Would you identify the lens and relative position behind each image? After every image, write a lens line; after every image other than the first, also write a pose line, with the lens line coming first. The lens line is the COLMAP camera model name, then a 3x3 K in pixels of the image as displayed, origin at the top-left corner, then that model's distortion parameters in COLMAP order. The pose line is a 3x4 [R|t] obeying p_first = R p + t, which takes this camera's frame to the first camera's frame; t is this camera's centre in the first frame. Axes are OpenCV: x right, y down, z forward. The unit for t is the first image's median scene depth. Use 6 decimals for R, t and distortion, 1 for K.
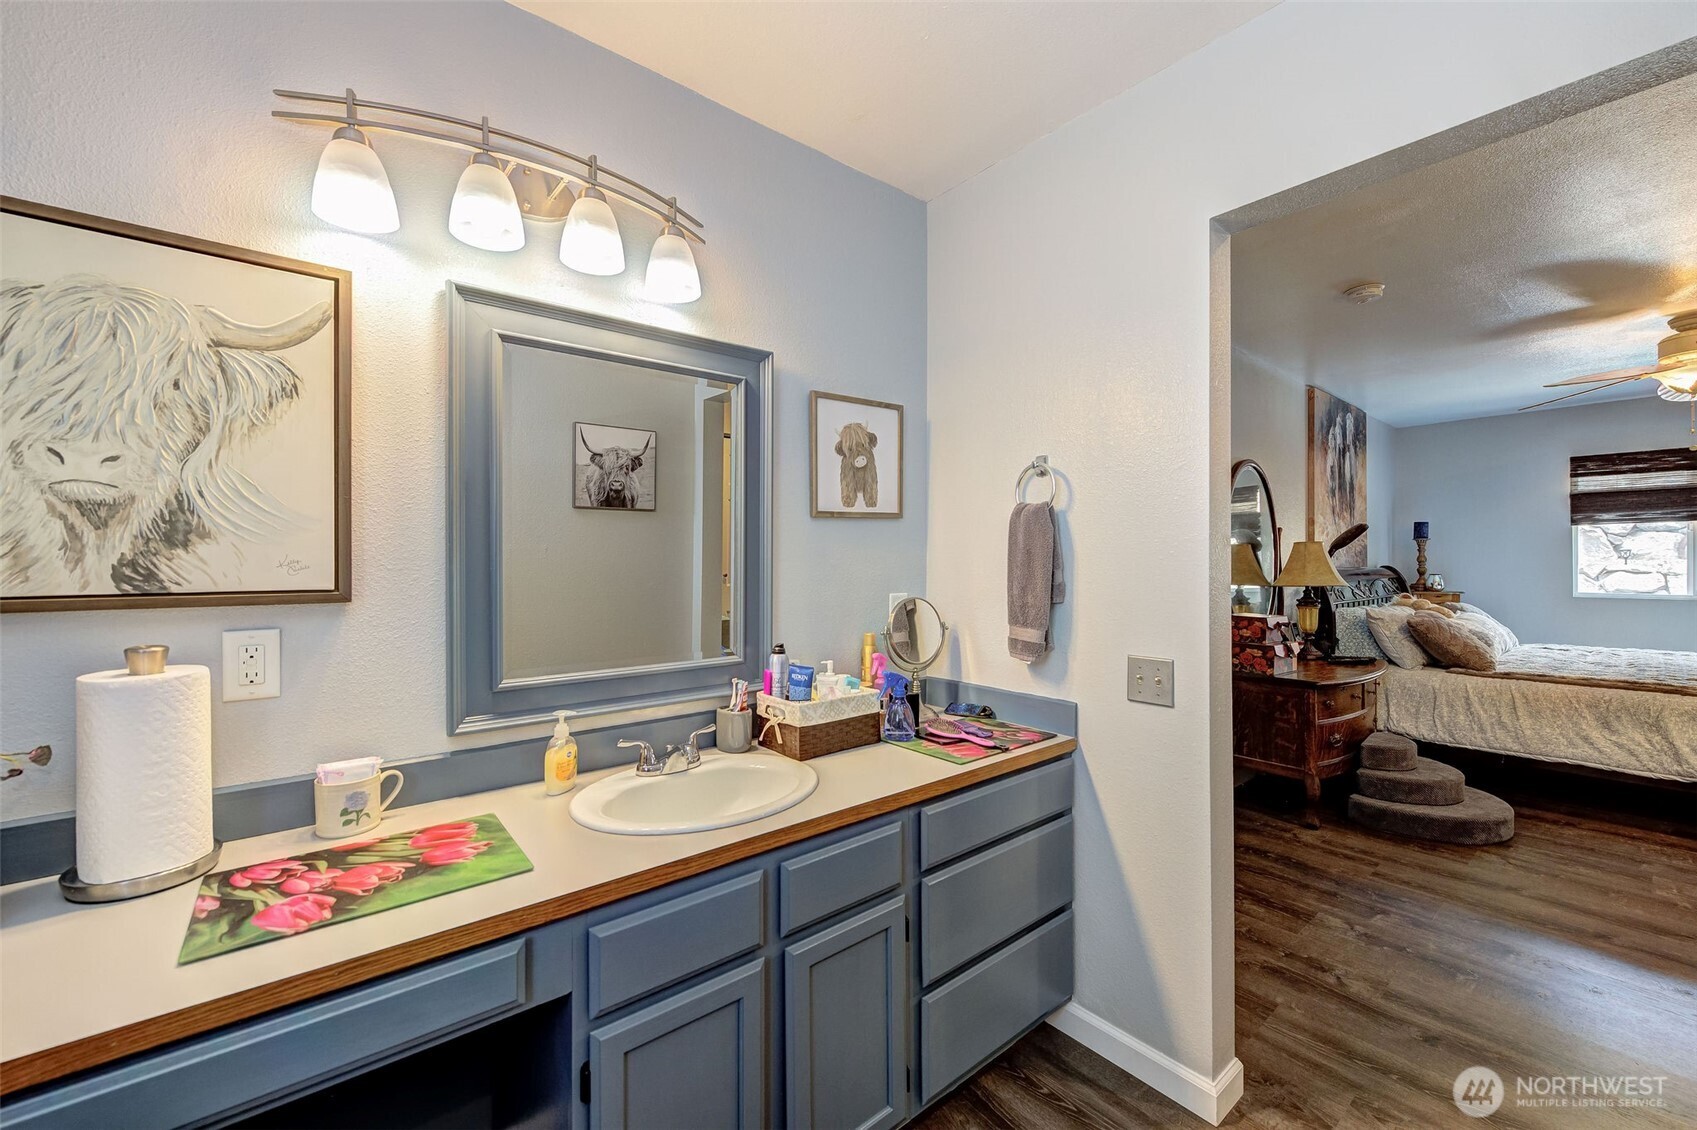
lens RADIAL K [[689.6, 0, 848.5], [0, 689.6, 565.0], [0, 0, 1]] dist [-0.010687, -0.000085]
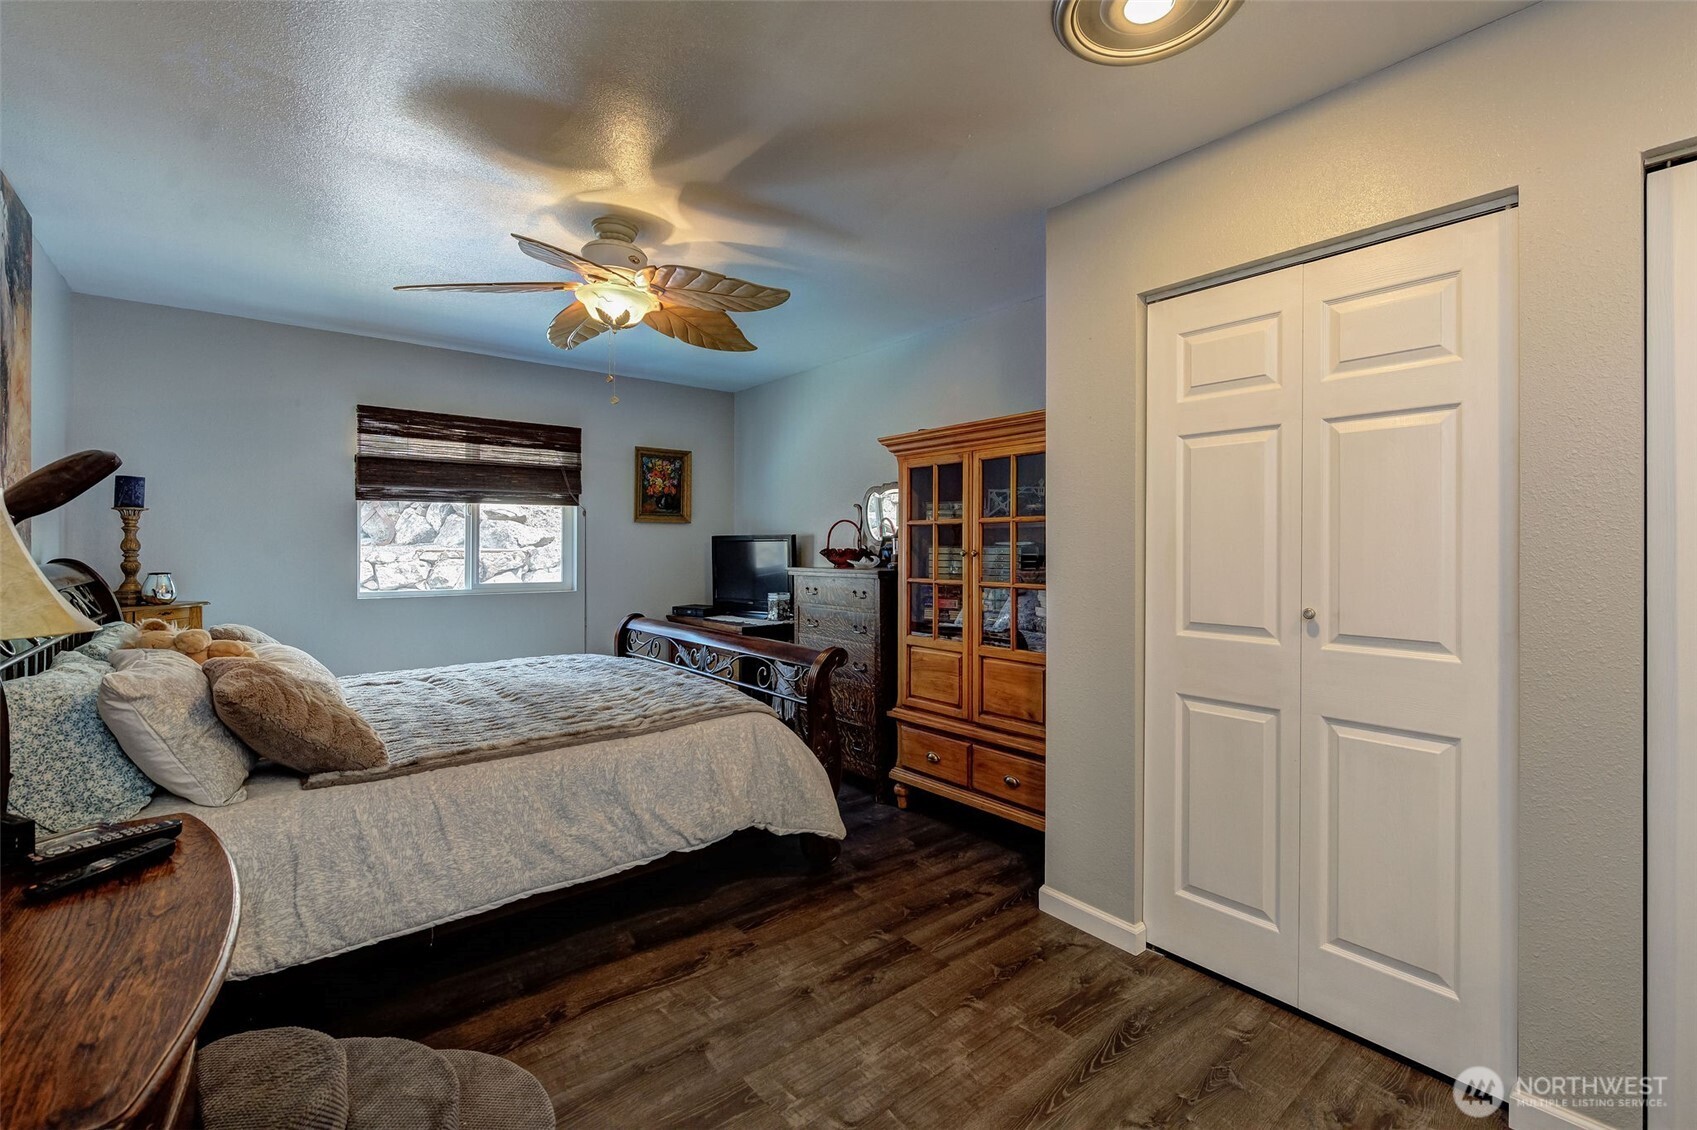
lens RADIAL K [[725.6, 0, 838.8], [0, 725.6, 538.9], [0, 0, 1]] dist [0.001359, -0.000347]
pose [[-0.009210, 0.013347, 0.999869, 0.329317], [0.003610, 0.999905, -0.013314, -0.005393], [-0.999951, 0.003487, -0.009258, 0.563086]]
